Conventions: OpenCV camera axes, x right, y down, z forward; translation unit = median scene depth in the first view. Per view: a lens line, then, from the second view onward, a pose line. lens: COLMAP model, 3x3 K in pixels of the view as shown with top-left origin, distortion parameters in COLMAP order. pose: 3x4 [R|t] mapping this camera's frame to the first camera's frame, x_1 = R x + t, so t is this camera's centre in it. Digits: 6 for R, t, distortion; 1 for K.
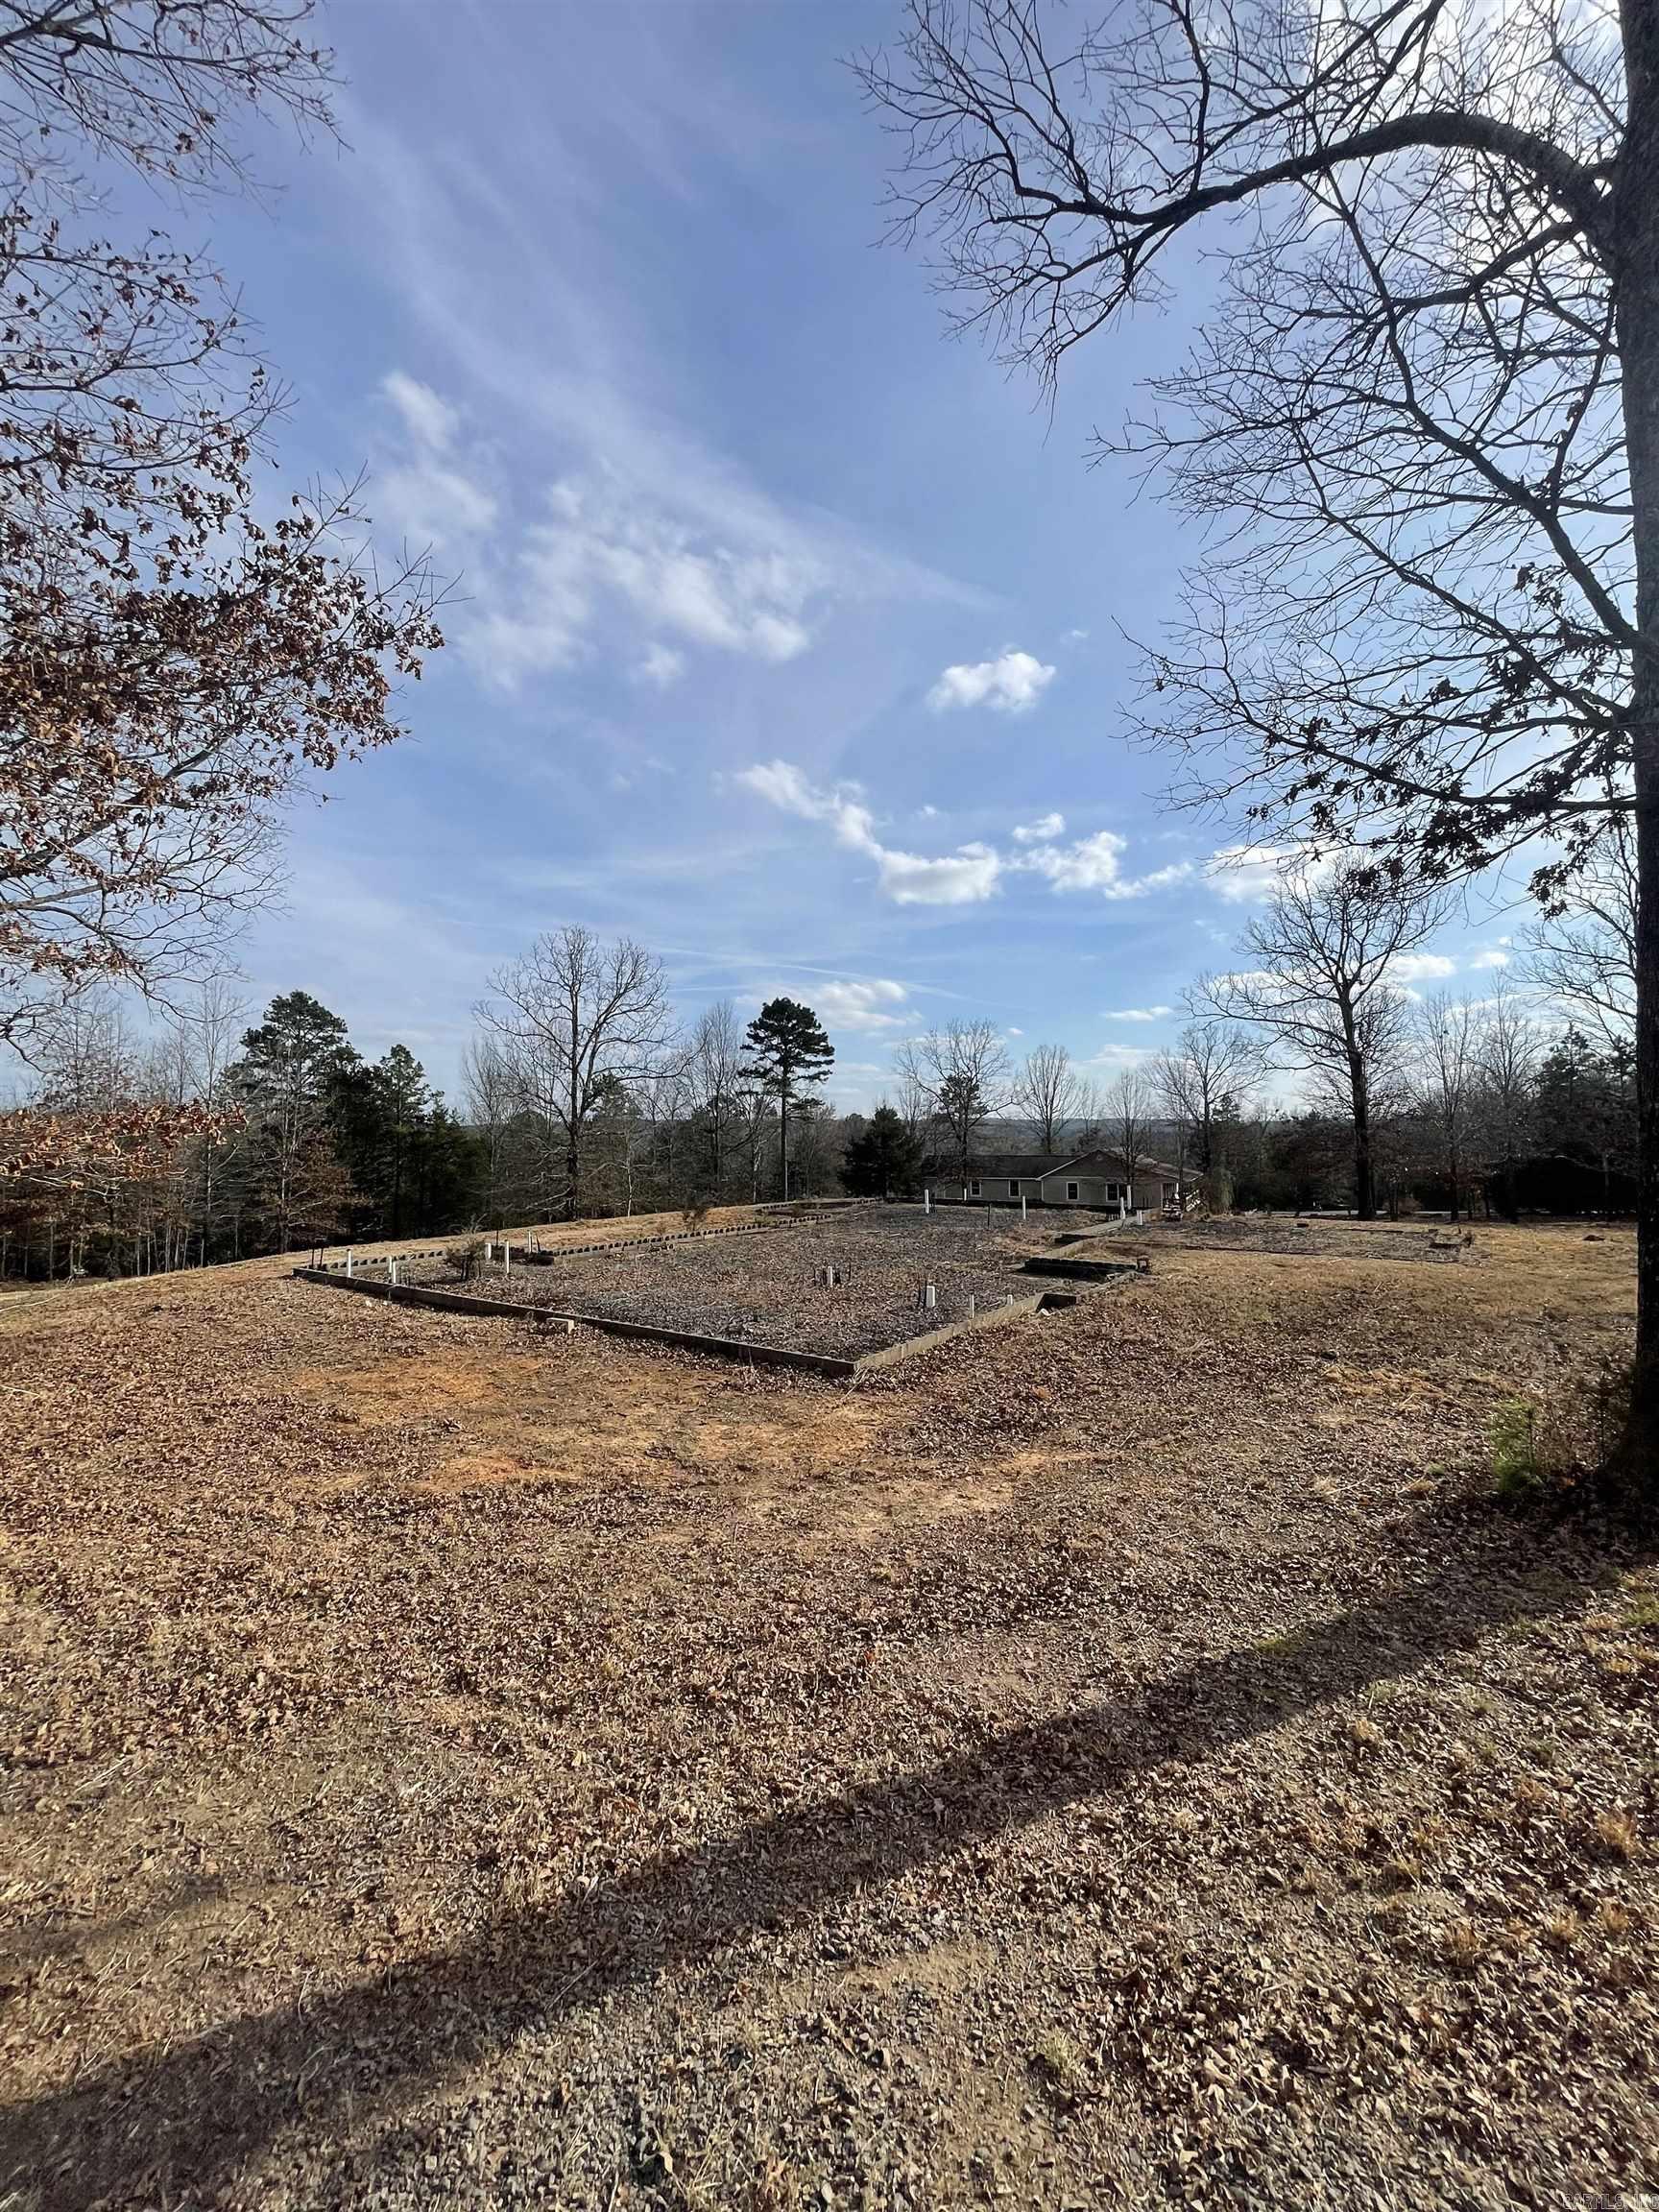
lens RADIAL K [[891.5, 0, 822.4], [0, 891.5, 1116.2], [0, 0, 1]] dist [0.003189, 0.000002]
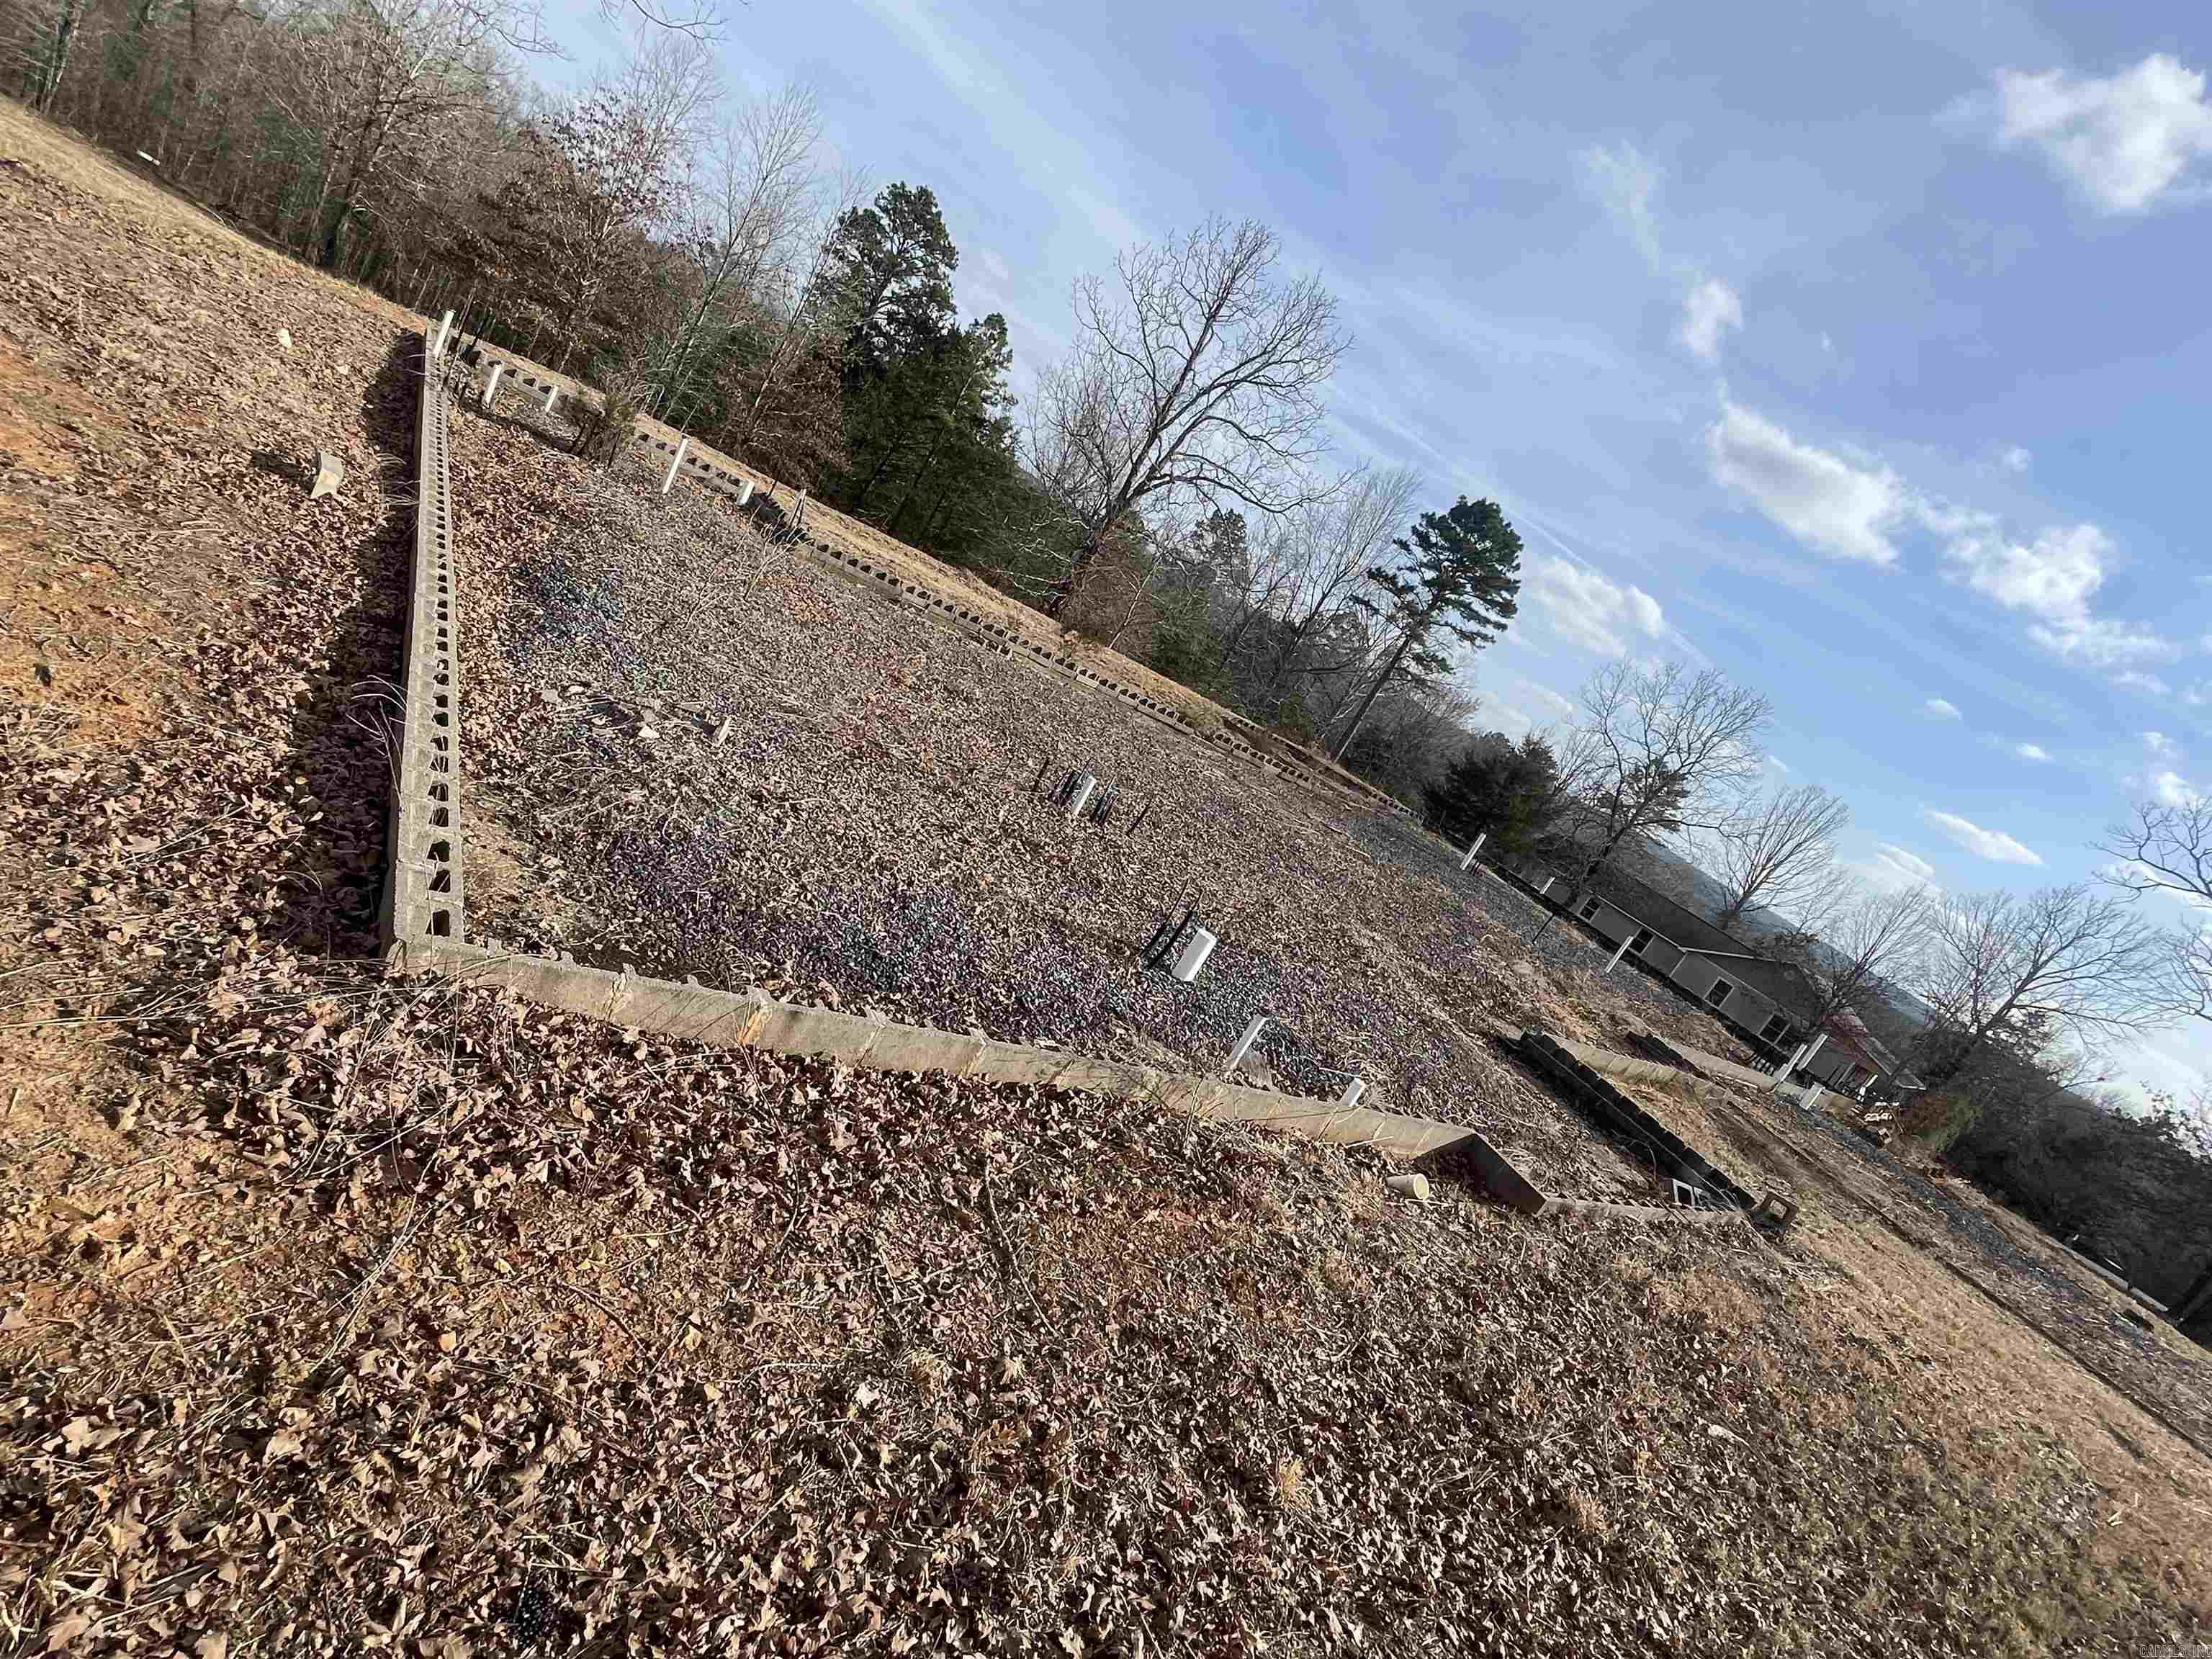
lens RADIAL K [[1046.3, 0, 1118.3], [0, 1046.3, 844.2], [0, 0, 1]] dist [0.002315, -0.000491]
pose [[0.806595, 0.545387, -0.227941, 0.047633], [-0.492092, 0.833198, 0.252241, 0.019224], [0.327489, -0.091288, 0.940435, 0.163294]]
